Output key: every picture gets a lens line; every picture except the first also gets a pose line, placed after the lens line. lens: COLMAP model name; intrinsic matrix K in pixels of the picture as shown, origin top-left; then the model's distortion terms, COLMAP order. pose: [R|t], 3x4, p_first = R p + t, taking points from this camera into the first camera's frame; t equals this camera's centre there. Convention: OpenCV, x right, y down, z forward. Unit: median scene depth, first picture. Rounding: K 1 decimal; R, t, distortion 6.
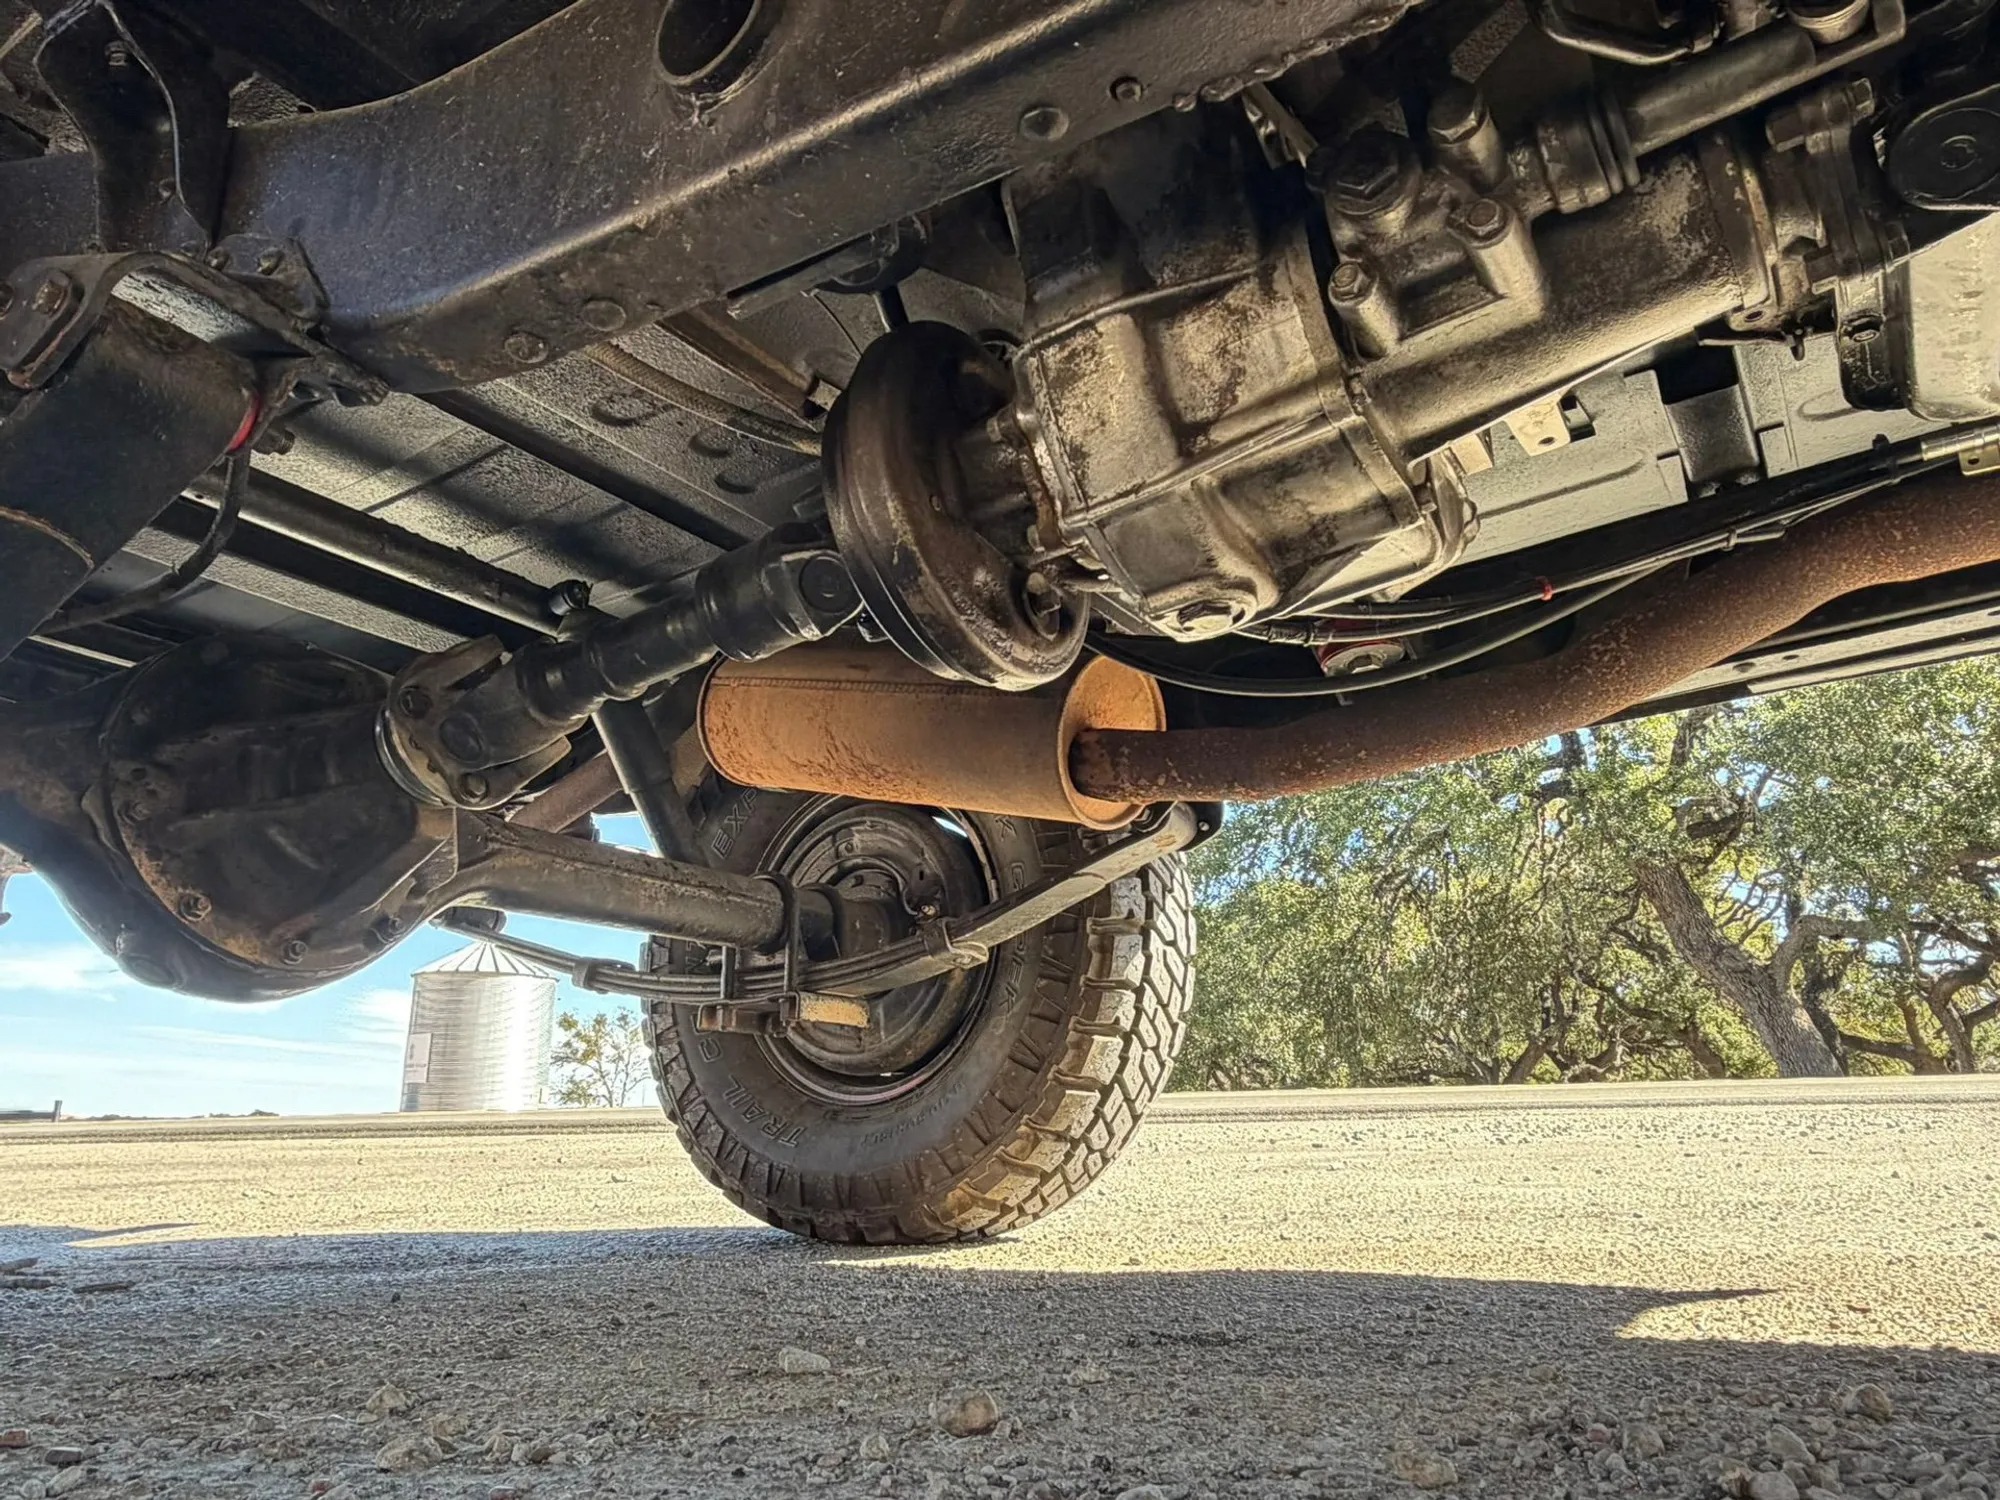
lens RADIAL K [[1183.6, 0, 998.0], [0, 1183.6, 781.3], [0, 0, 1]] dist [0.000395, 0.000749]
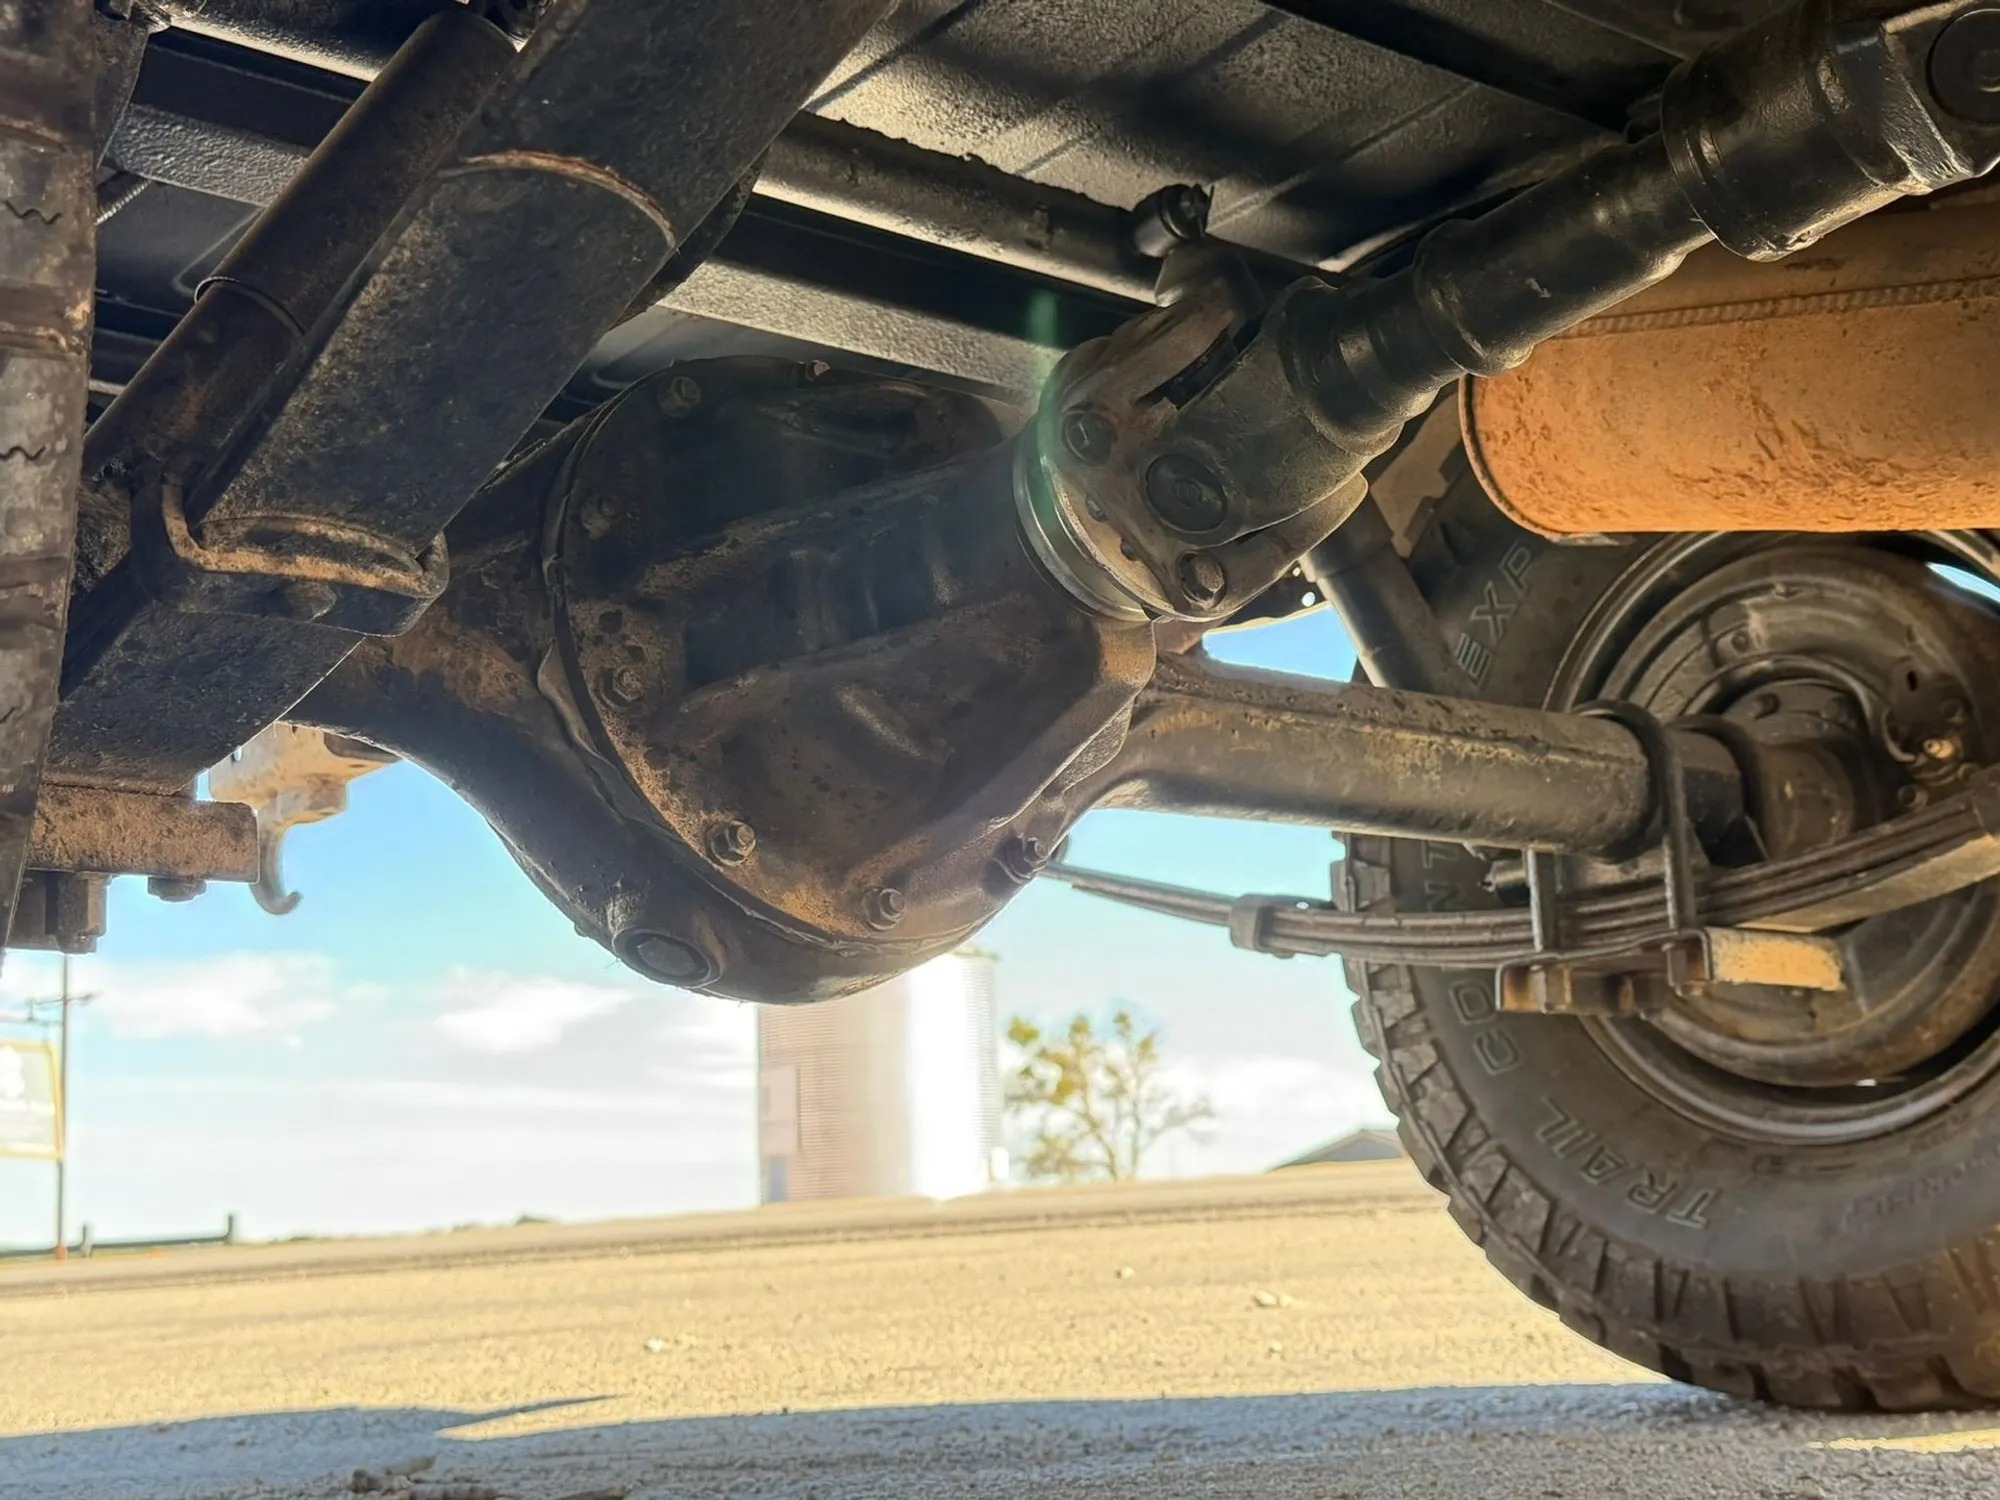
lens RADIAL K [[2263.9, 0, 1000.0], [0, 2263.9, 750.0], [0, 0, 1]] dist [0.147133, -0.285032]
pose [[0.963767, -0.090598, -0.250889, -0.197347], [0.110862, 0.991519, 0.067821, 0.001187], [0.242616, -0.093178, 0.965637, -0.020033]]
